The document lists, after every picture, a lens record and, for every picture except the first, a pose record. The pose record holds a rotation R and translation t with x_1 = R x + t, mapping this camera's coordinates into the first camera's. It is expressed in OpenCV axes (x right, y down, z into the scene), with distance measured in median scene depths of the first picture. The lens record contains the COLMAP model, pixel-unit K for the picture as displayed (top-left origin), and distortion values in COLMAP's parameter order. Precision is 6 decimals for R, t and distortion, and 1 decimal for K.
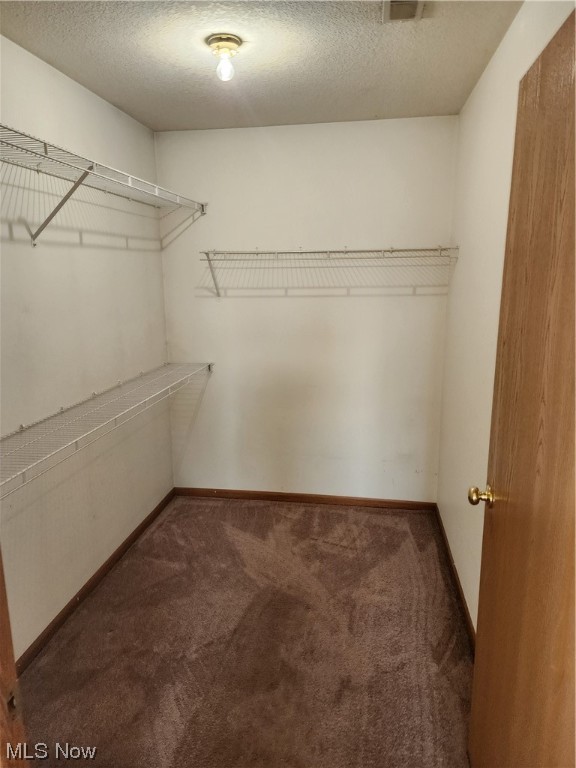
lens RADIAL K [[509.0, 0, 283.3], [0, 509.0, 379.9], [0, 0, 1]] dist [0.073195, -0.056331]
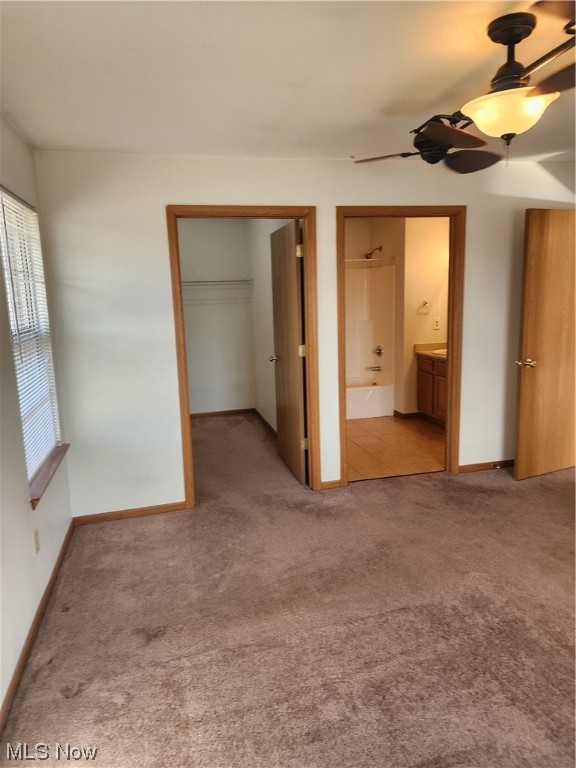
lens RADIAL K [[509.0, 0, 279.5], [0, 509.0, 382.6], [0, 0, 1]] dist [0.073195, -0.056331]
pose [[0.921160, -0.084681, 0.379860, -0.411457], [0.102768, 0.994324, -0.027549, 0.242273], [-0.375371, 0.064415, 0.924634, -0.998807]]
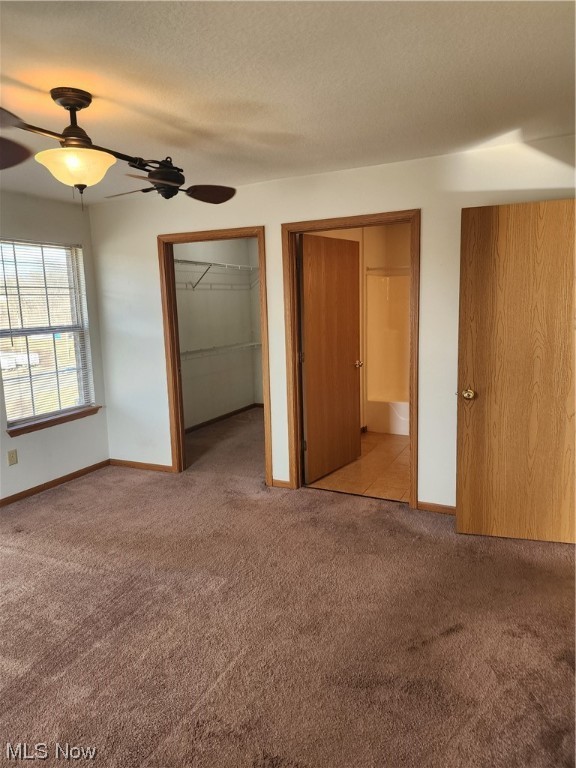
lens RADIAL K [[509.0, 0, 295.6], [0, 509.0, 384.8], [0, 0, 1]] dist [0.073195, -0.056331]
pose [[0.956940, 0.034619, -0.288215, 0.681387], [-0.046909, 0.998256, -0.035842, 0.258088], [0.286471, 0.047819, 0.956895, -1.166045]]
